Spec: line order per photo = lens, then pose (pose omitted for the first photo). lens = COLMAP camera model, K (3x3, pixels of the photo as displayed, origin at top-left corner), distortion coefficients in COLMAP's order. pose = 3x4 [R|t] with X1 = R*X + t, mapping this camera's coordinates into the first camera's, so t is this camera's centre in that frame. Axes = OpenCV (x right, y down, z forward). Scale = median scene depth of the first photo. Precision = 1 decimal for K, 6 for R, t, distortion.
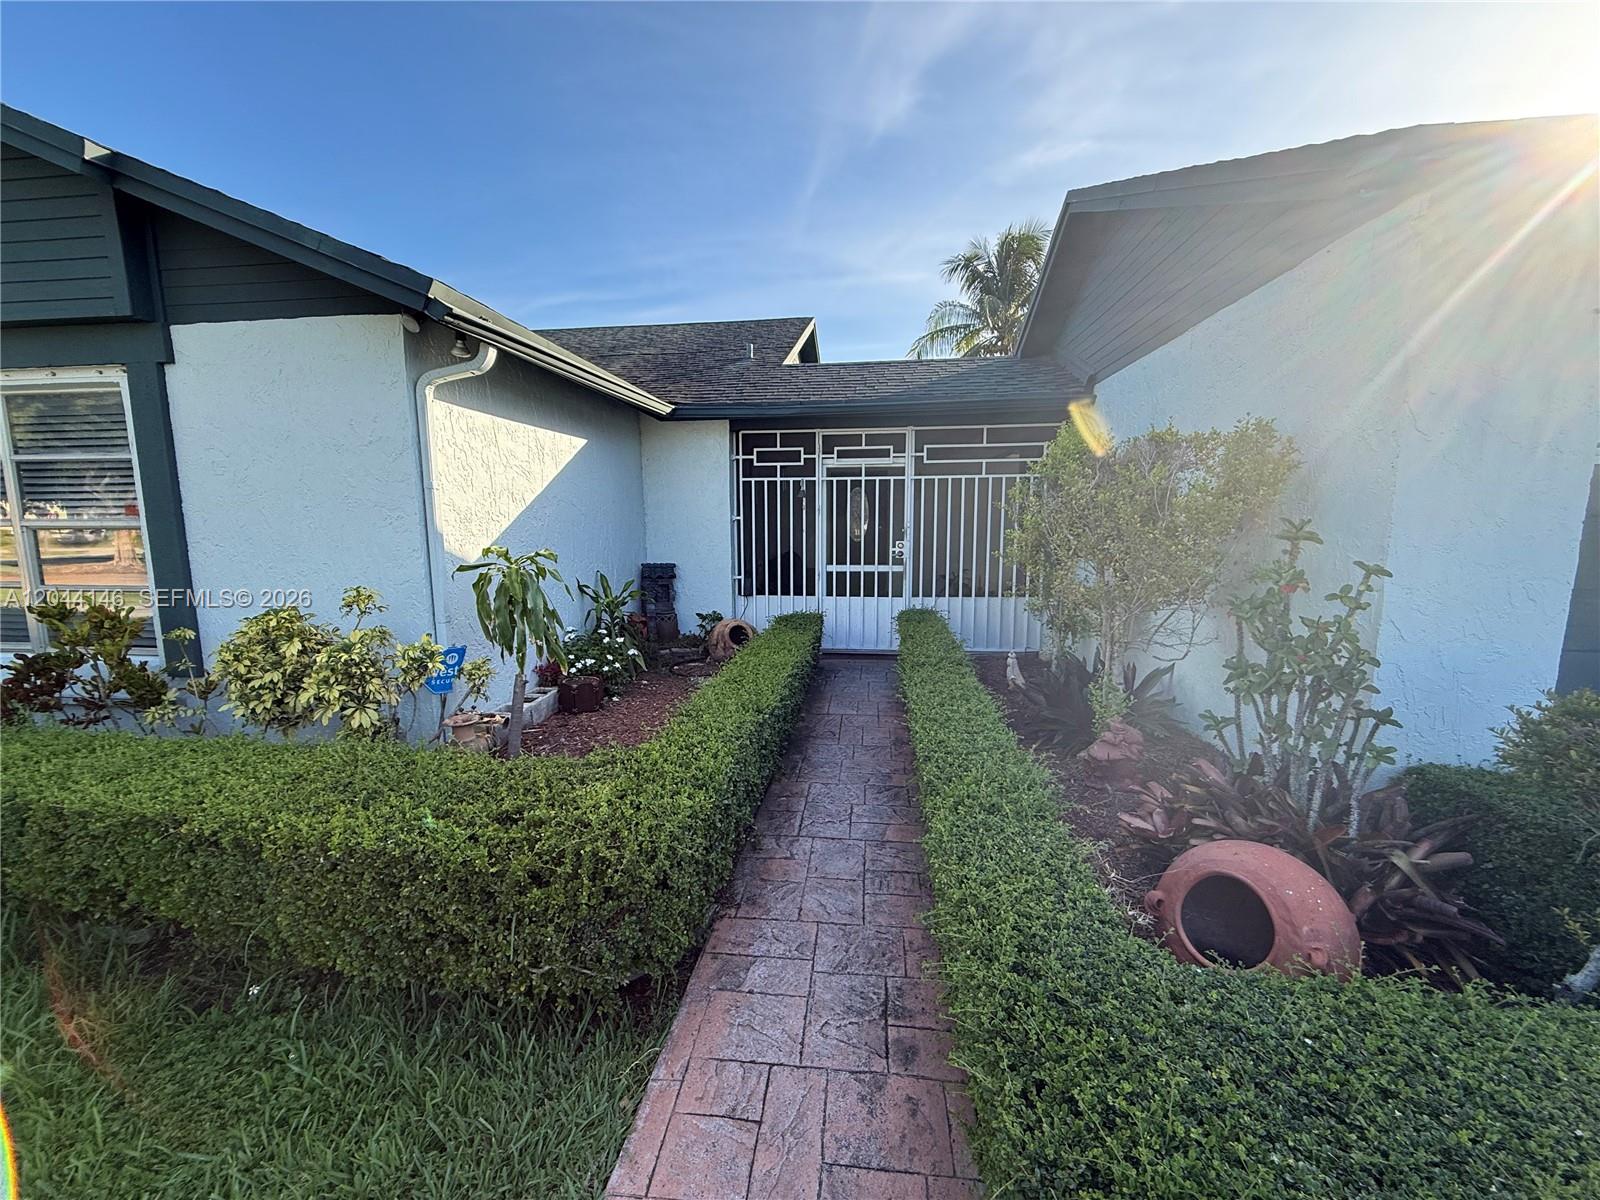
lens RADIAL K [[638.6, 0, 797.3], [0, 638.6, 601.8], [0, 0, 1]] dist [-0.000443, -0.000032]
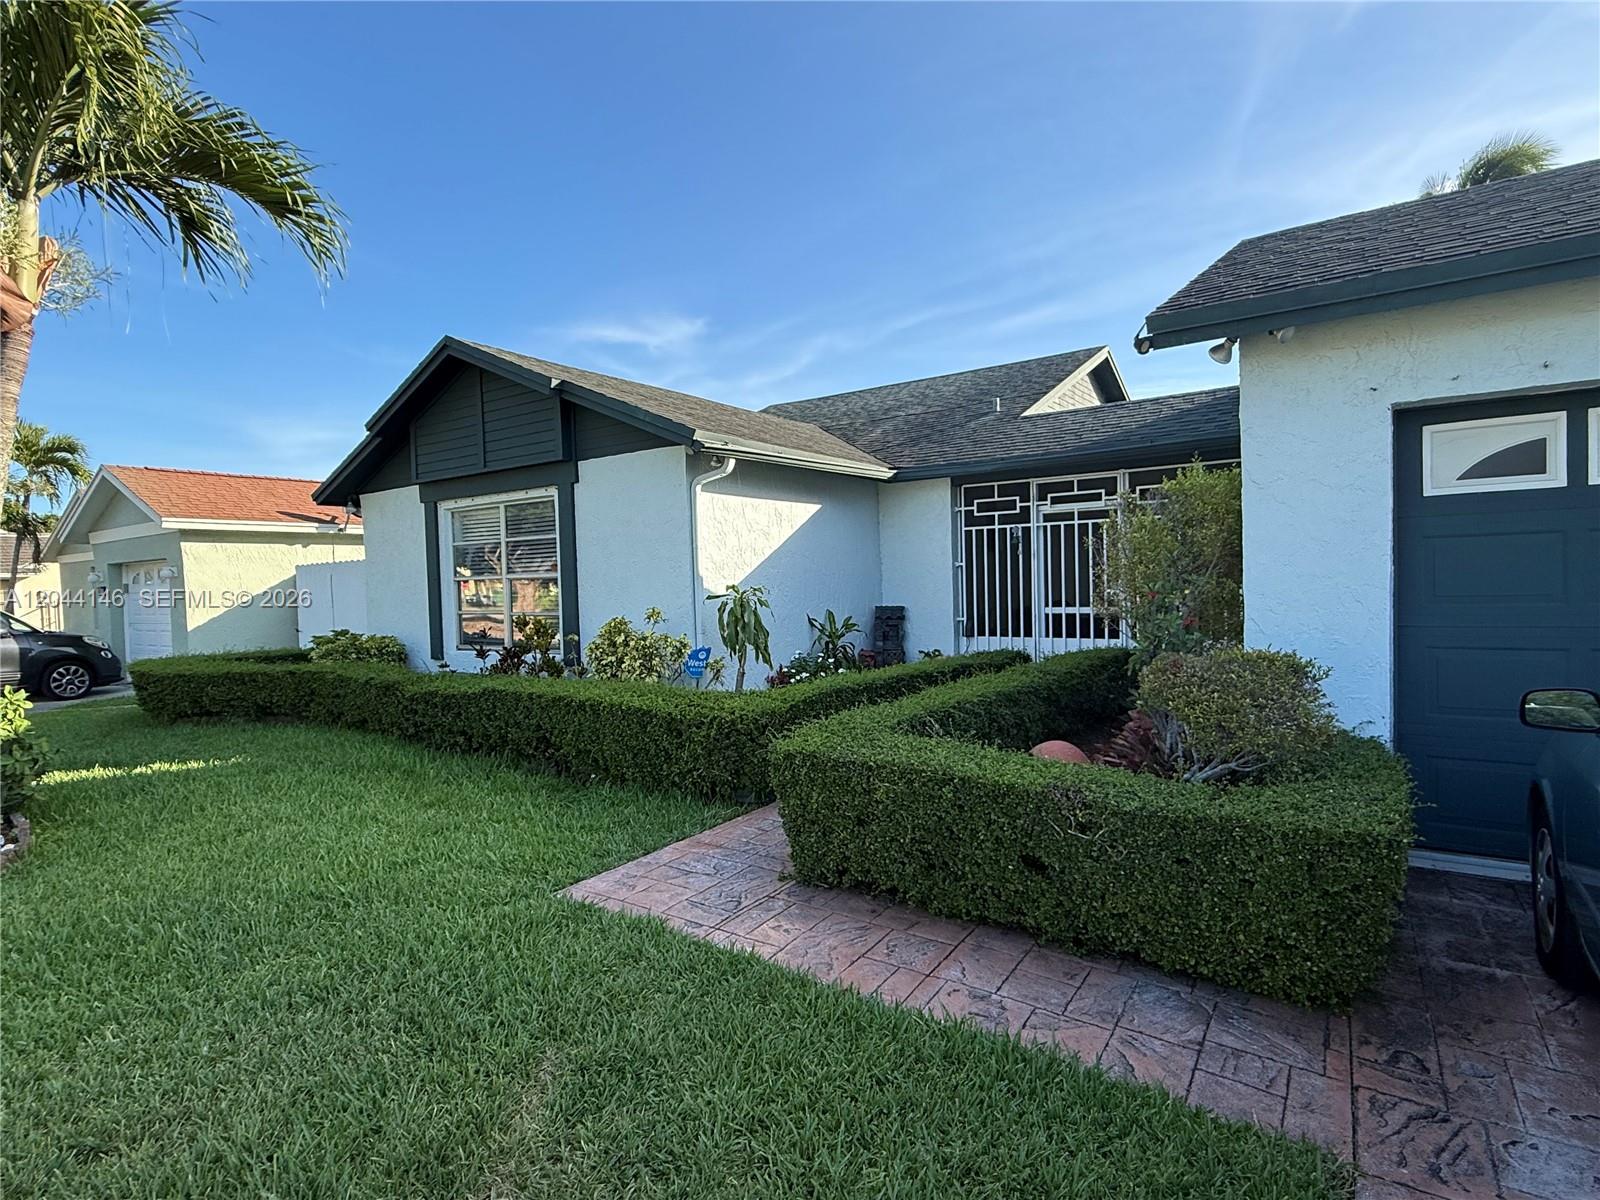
lens RADIAL K [[833.0, 0, 804.7], [0, 833.0, 607.7], [0, 0, 1]] dist [0.000183, -0.000345]
pose [[0.886517, -0.004409, -0.462674, 0.336120], [-0.037619, 0.995957, -0.081573, 0.069785], [0.461163, 0.089721, 0.882768, -0.374123]]
